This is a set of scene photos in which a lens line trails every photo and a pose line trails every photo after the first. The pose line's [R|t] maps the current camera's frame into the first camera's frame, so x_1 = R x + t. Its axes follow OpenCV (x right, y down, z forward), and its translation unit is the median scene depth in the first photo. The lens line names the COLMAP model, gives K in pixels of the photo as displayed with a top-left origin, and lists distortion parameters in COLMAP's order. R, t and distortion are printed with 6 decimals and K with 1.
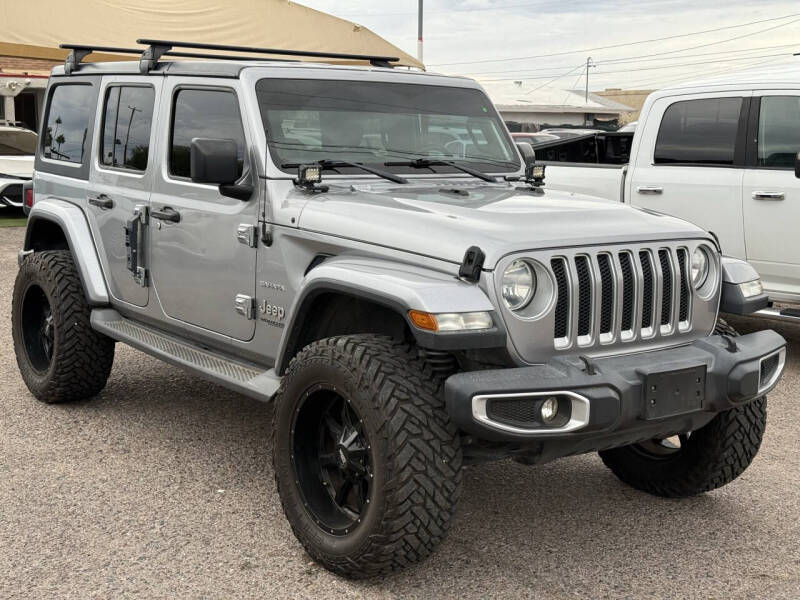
lens RADIAL K [[1111.3, 0, 404.5], [0, 1111.3, 309.5], [0, 0, 1]] dist [0.134758, -0.047524]
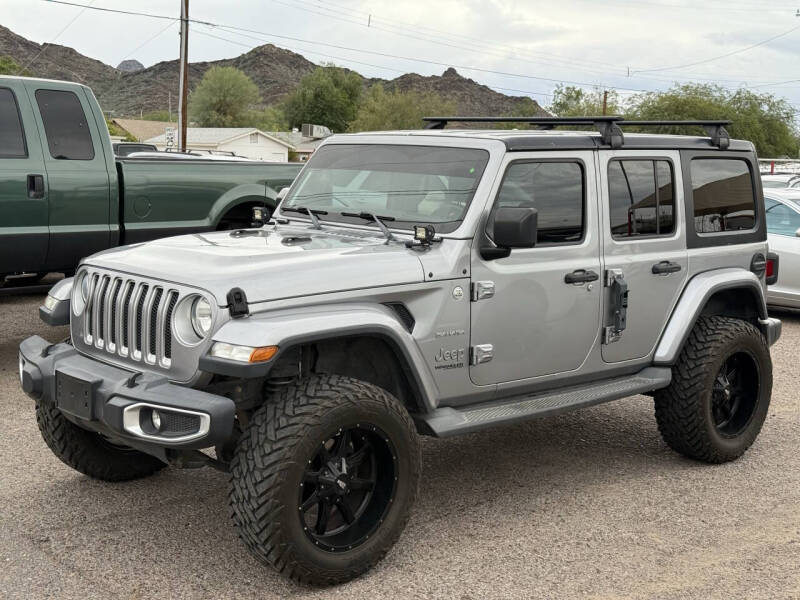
lens RADIAL K [[1113.7, 0, 400.0], [0, 1113.7, 300.0], [0, 0, 1]] dist [0.136344, -0.114647]
pose [[0.118363, 0.118822, -0.985836, 1.443356], [-0.195005, 0.976263, 0.094255, -0.205273], [0.973634, 0.181087, 0.138724, 1.137893]]
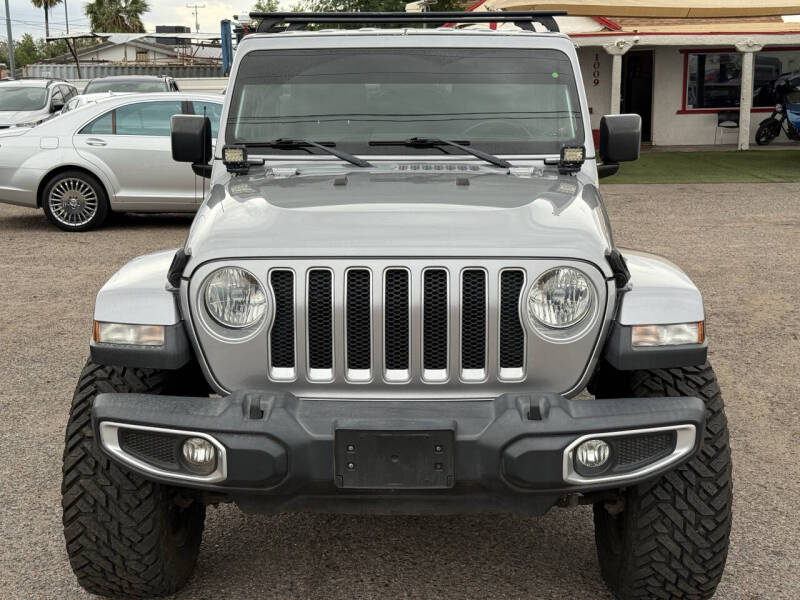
lens RADIAL K [[1115.4, 0, 404.7], [0, 1115.4, 295.0], [0, 0, 1]] dist [0.128936, -0.081268]
pose [[0.799380, 0.099833, -0.592474, 0.678593], [-0.082086, 0.994999, 0.056907, -0.080274], [0.595192, 0.003143, 0.803577, 0.384995]]
